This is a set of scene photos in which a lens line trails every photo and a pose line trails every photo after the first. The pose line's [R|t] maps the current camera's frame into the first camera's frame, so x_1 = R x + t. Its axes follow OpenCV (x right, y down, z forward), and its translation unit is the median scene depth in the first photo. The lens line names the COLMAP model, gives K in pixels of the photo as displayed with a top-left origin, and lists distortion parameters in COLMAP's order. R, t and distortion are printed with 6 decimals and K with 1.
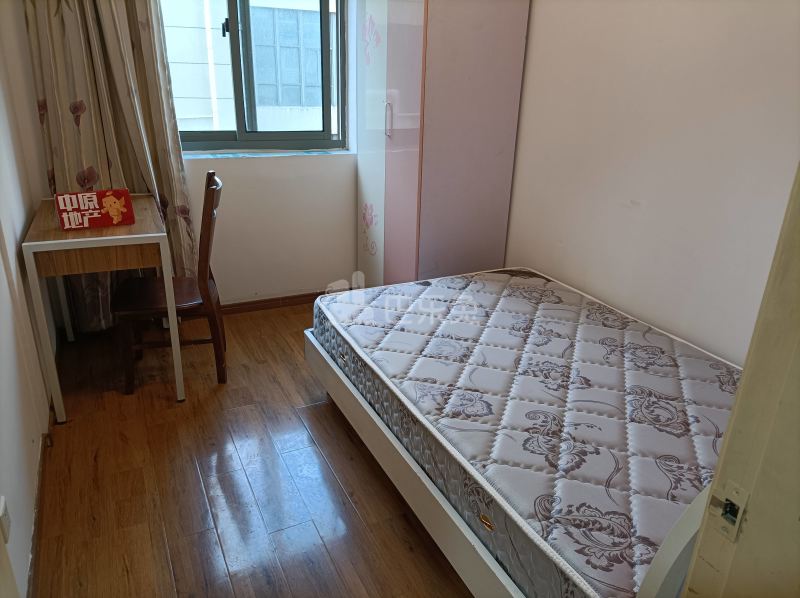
lens RADIAL K [[593.8, 0, 400.0], [0, 593.8, 299.0], [0, 0, 1]] dist [0.124016, -0.187580]
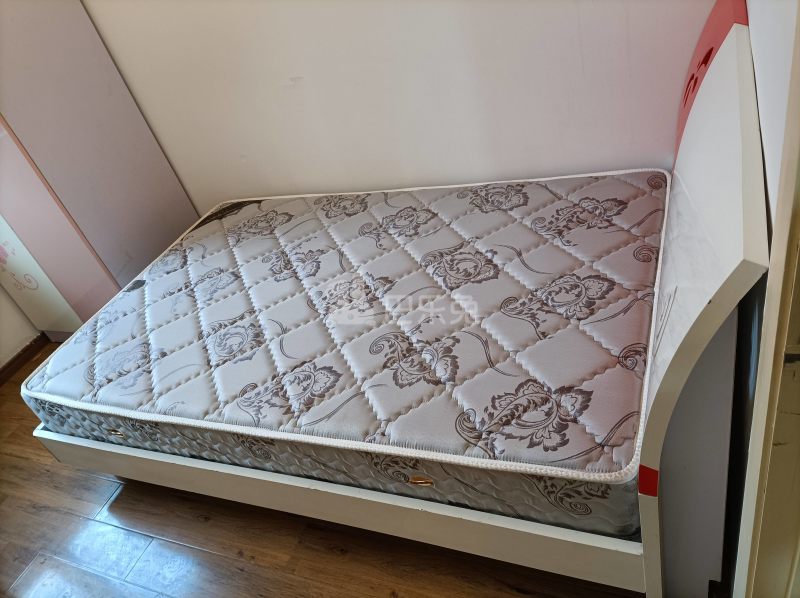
lens RADIAL K [[593.8, 0, 400.0], [0, 593.8, 299.0], [0, 0, 1]] dist [0.124016, -0.187580]
pose [[0.708466, -0.580841, 0.400874, -0.056394], [0.504602, 0.814015, 0.287674, -0.087162], [-0.493410, -0.001525, 0.869795, 0.177066]]
